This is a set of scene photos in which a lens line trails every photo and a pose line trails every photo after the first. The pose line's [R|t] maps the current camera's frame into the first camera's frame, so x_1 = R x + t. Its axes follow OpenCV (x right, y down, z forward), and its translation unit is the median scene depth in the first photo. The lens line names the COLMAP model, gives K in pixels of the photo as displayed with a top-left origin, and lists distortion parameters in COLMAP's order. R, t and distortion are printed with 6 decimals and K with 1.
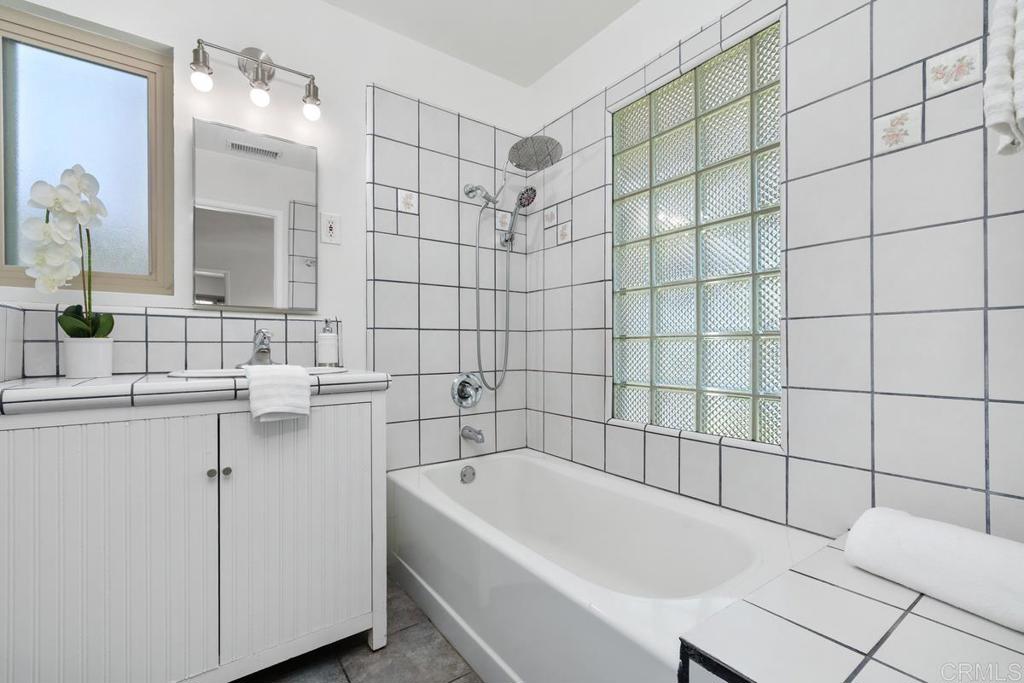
lens RADIAL K [[449.0, 0, 511.8], [0, 449.0, 344.9], [0, 0, 1]] dist [0.001725, -0.000375]
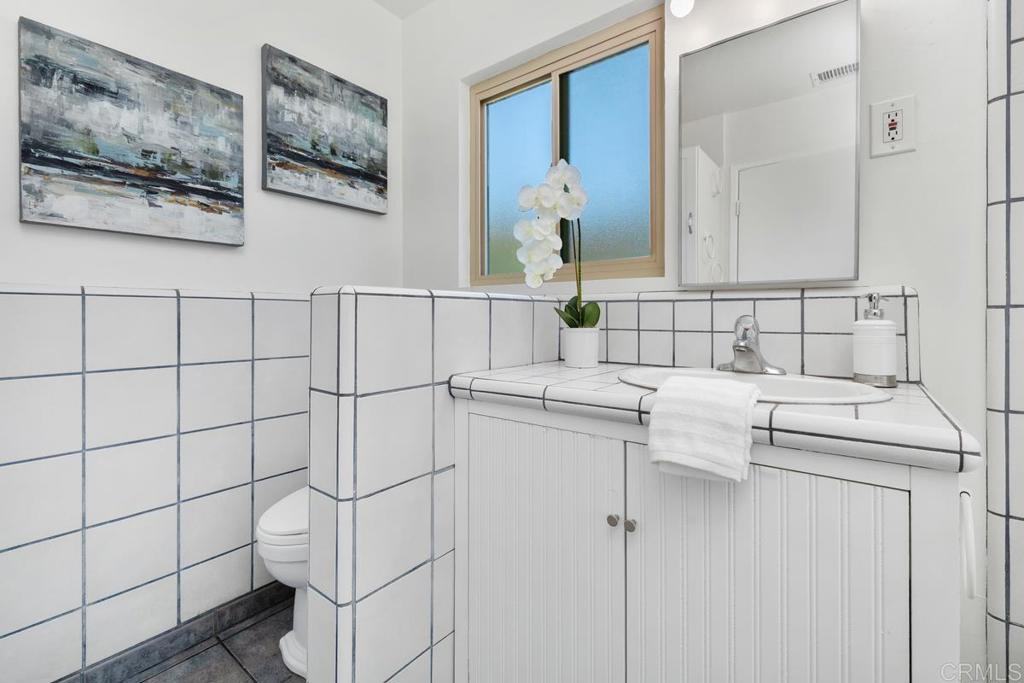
lens RADIAL K [[449.0, 0, 509.0], [0, 449.0, 317.5], [0, 0, 1]] dist [0.001725, -0.000375]
pose [[0.281505, 0.004971, -0.959547, -0.013212], [0.002209, 0.999981, 0.005829, -0.042995], [0.959557, -0.003761, 0.281489, 0.546938]]
